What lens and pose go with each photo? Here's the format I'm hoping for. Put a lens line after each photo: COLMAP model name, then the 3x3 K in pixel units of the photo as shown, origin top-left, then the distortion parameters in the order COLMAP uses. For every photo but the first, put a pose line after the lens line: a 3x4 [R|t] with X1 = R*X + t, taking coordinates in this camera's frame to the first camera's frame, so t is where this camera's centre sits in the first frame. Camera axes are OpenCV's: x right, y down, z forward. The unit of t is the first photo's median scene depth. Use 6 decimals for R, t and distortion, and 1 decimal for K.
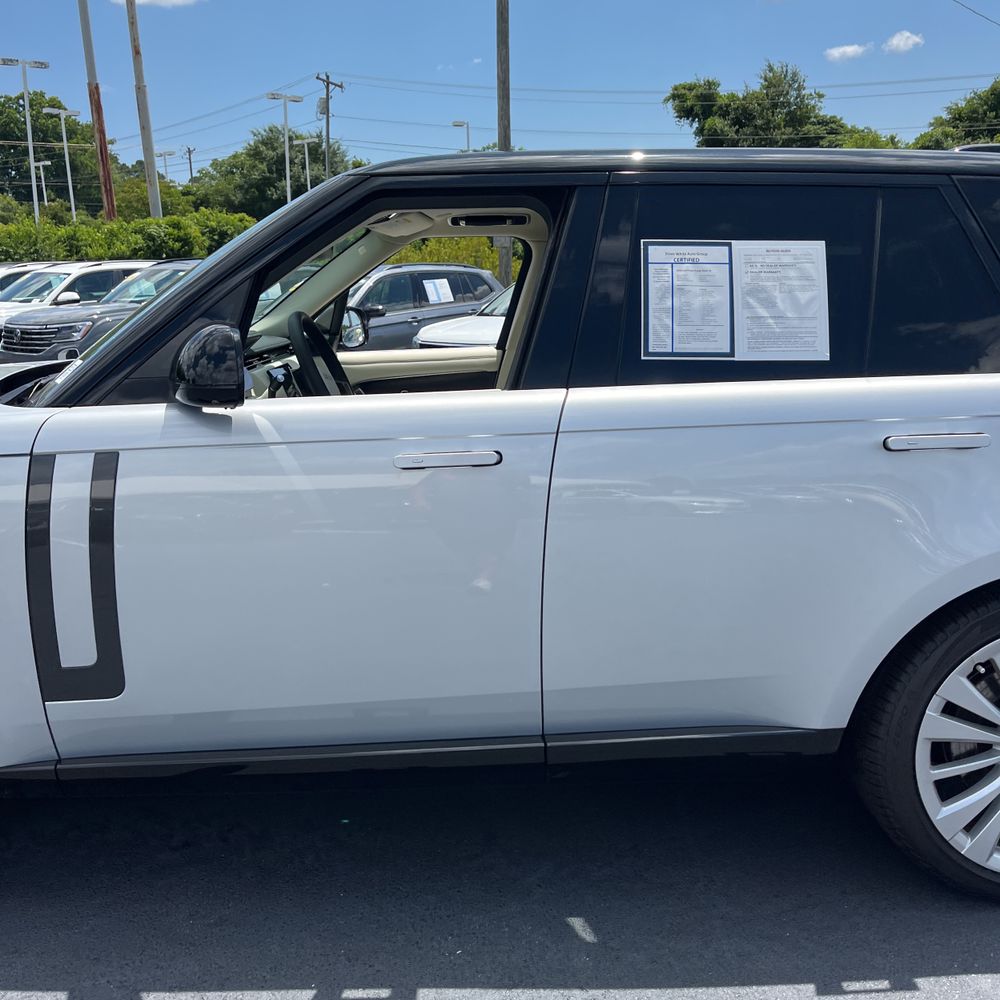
lens RADIAL K [[1006.1, 0, 496.7], [0, 1006.1, 498.2], [0, 0, 1]] dist [0.023029, 0.002887]
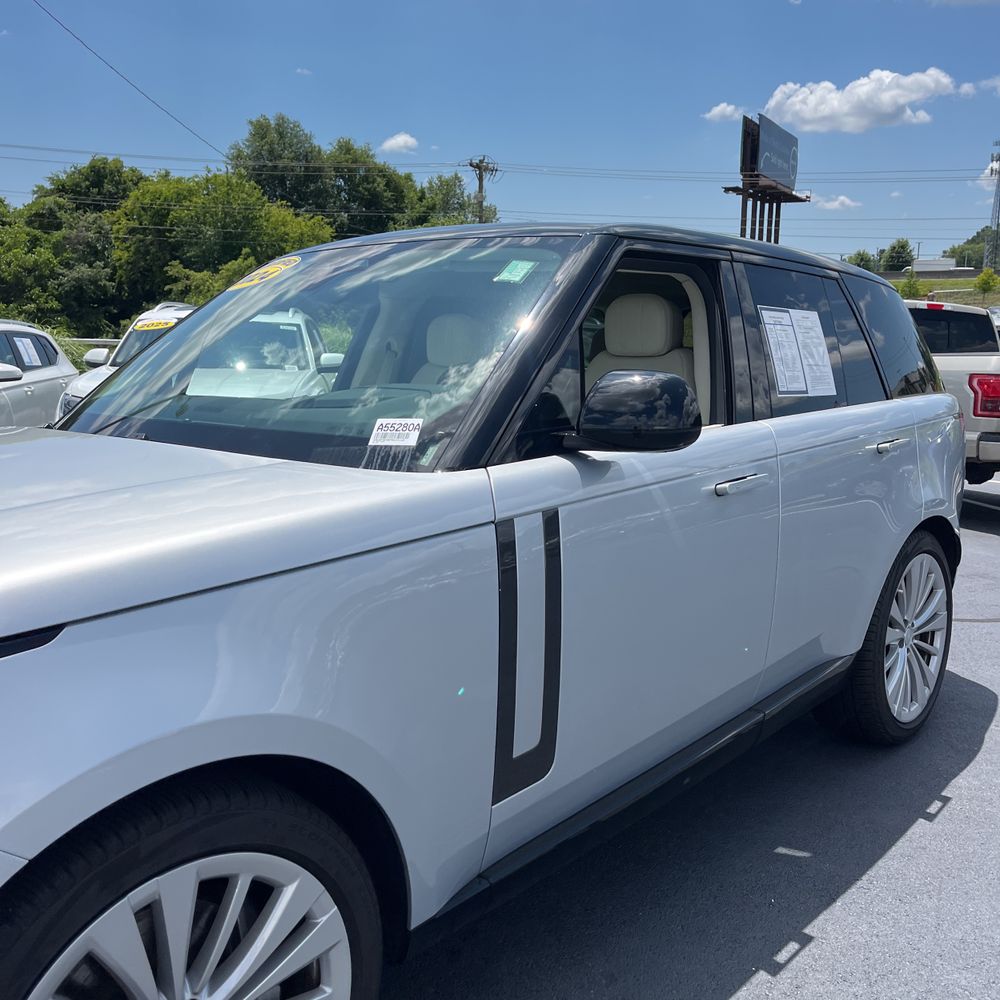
lens RADIAL K [[1005.5, 0, 497.2], [0, 1005.5, 517.4], [0, 0, 1]] dist [0.012284, -0.012914]
pose [[0.674806, -0.112518, 0.729368, -0.218072], [0.143888, 0.989402, 0.019509, -0.012670], [-0.723833, 0.091782, 0.683844, 0.079563]]
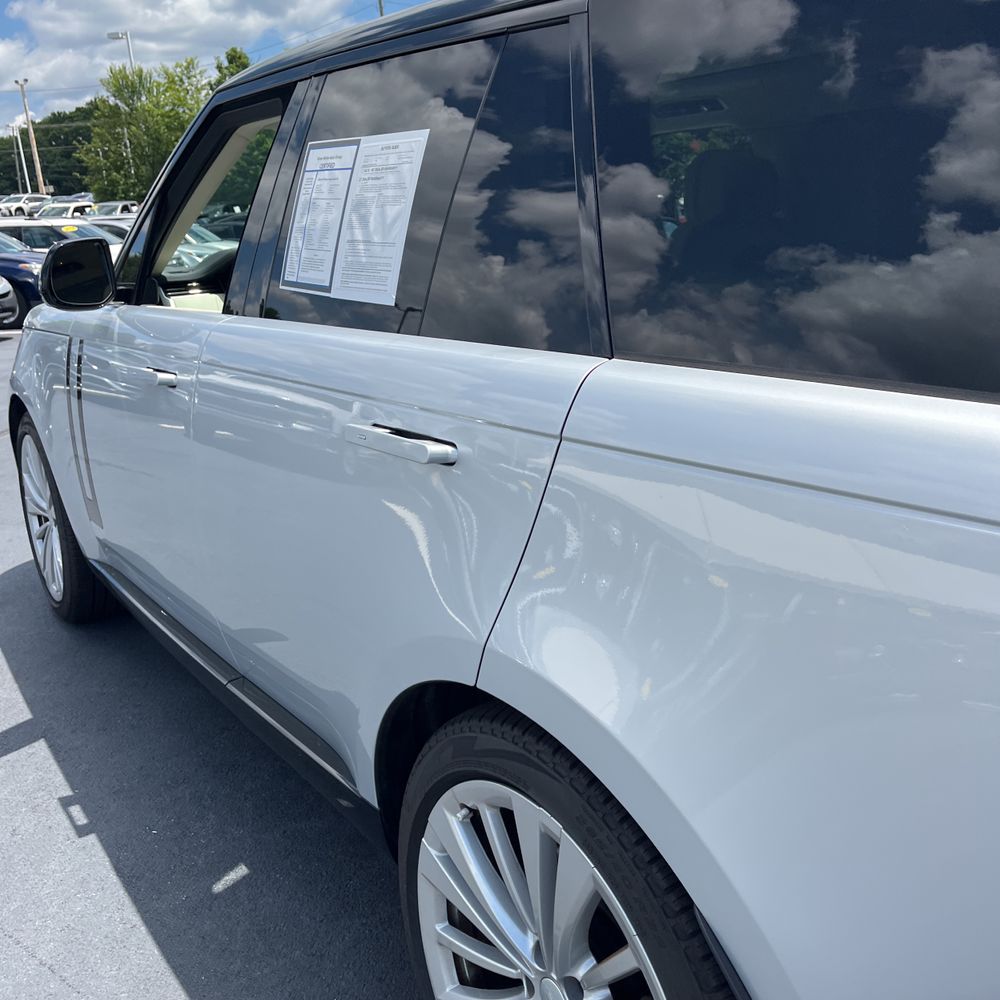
lens RADIAL K [[1014.6, 0, 496.9], [0, 1014.6, 502.2], [0, 0, 1]] dist [0.058984, -0.083262]
pose [[0.563200, 0.218393, -0.796938, 0.199014], [-0.144507, 0.975611, 0.165233, -0.026855], [0.813587, 0.022104, 0.581023, 0.133692]]
